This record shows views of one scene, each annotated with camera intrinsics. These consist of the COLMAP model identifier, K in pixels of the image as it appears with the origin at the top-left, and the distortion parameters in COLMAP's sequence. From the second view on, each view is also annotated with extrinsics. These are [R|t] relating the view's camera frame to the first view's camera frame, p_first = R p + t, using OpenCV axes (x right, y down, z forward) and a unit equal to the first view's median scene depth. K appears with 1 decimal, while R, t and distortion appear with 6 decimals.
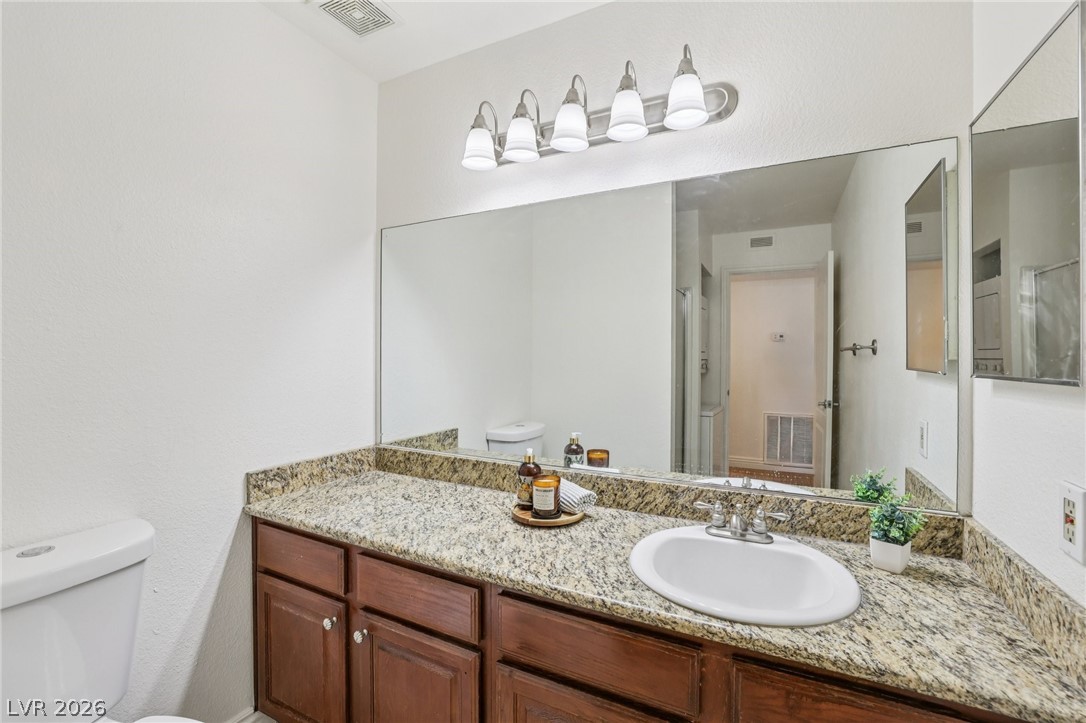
lens RADIAL K [[469.0, 0, 539.2], [0, 469.0, 360.9], [0, 0, 1]] dist [-0.038074, 0.013394]
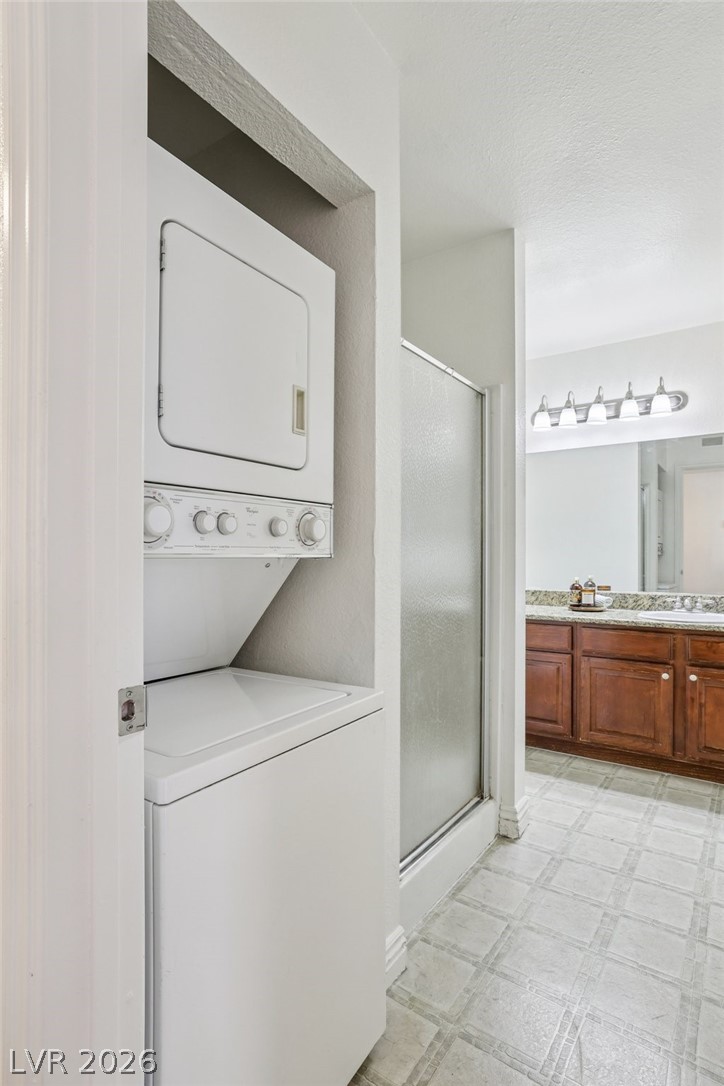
lens RADIAL K [[556.9, 0, 366.3], [0, 556.9, 564.3], [0, 0, 1]] dist [-0.025539, 0.006940]
pose [[0.991399, -0.006001, -0.130733, -0.595225], [0.006343, 0.999977, 0.002198, 0.126079], [0.130716, -0.003009, 0.991415, -1.438747]]
